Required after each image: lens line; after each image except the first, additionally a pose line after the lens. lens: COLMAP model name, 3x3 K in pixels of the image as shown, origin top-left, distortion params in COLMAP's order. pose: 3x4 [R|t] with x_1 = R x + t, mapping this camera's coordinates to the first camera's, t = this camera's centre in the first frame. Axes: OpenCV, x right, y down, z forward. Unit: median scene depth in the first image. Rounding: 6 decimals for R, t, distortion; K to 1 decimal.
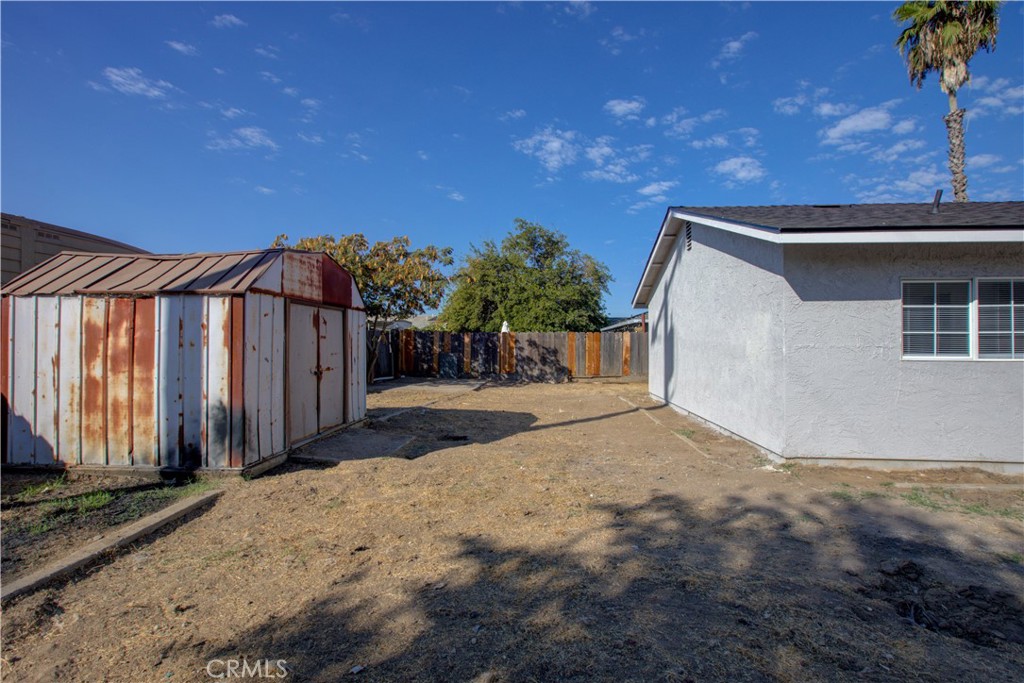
lens RADIAL K [[491.0, 0, 512.6], [0, 491.0, 332.9], [0, 0, 1]] dist [-0.001726, -0.000354]
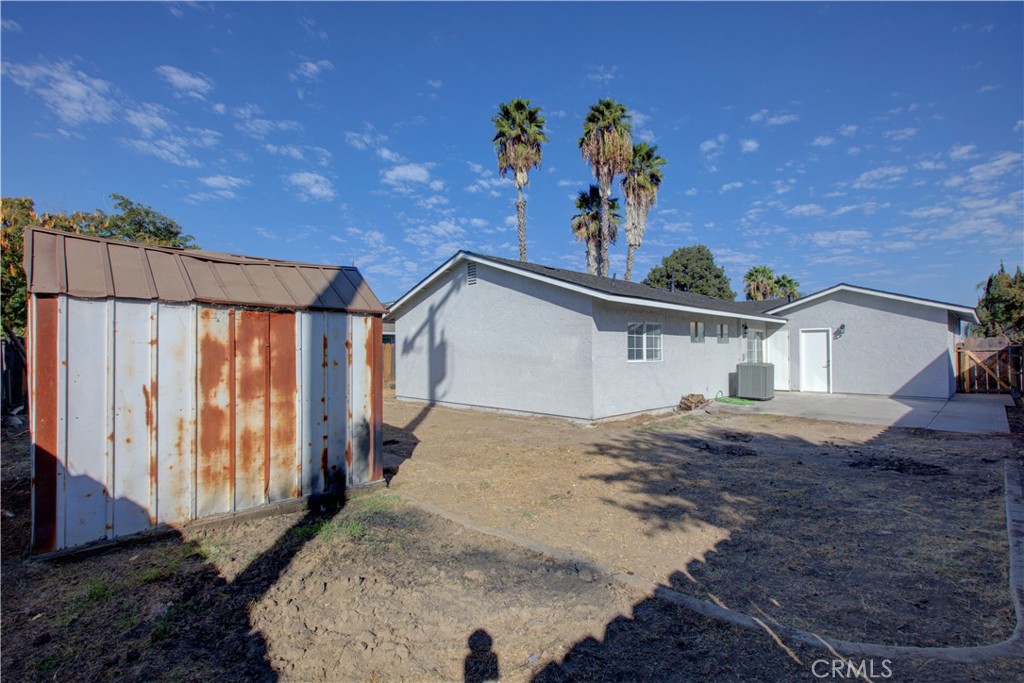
lens RADIAL K [[473.8, 0, 514.2], [0, 473.8, 337.9], [0, 0, 1]] dist [-0.003363, 0.004362]
pose [[0.659326, 0.015657, 0.751695, -0.238347], [-0.013202, 0.999870, -0.009247, -0.004779], [-0.751742, -0.003827, 0.659447, 0.024892]]
